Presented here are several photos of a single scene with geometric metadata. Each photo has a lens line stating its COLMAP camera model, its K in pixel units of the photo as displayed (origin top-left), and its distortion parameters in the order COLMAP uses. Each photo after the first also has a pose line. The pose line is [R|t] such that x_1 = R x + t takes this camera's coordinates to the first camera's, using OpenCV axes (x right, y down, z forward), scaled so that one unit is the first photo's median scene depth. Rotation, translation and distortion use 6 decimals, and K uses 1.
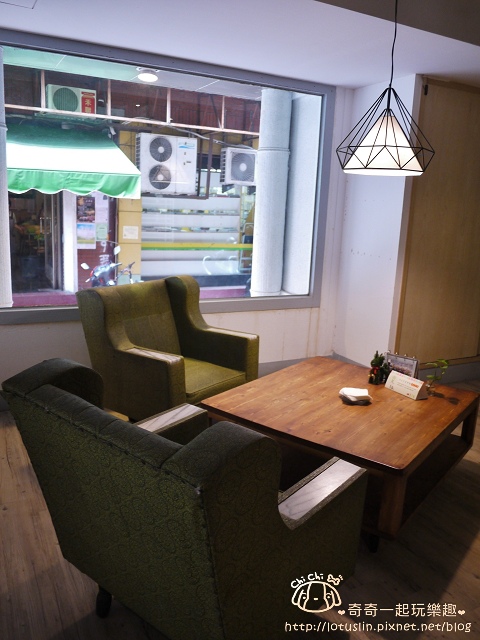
lens RADIAL K [[533.4, 0, 240.0], [0, 533.4, 320.0], [0, 0, 1]] dist [-0.064164, 0.019344]
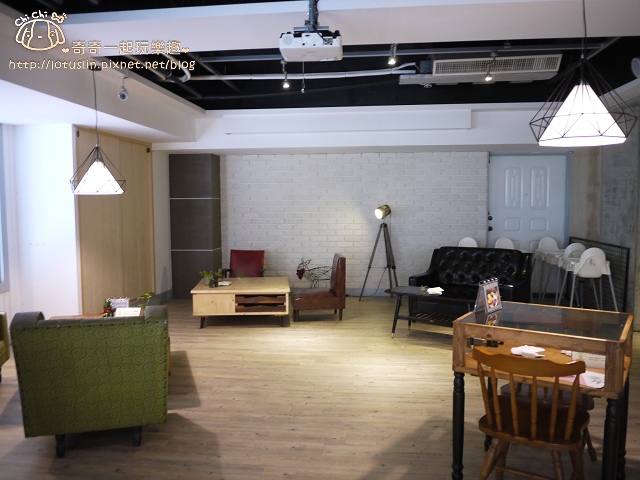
lens RADIAL K [[533.4, 0, 320.0], [0, 533.4, 240.0], [0, 0, 1]] dist [-0.064164, 0.019344]
pose [[0.571503, -0.111777, 0.812951, -0.488321], [0.208840, 0.977872, -0.012361, 0.029885], [-0.793580, 0.176841, 0.582201, -0.375546]]
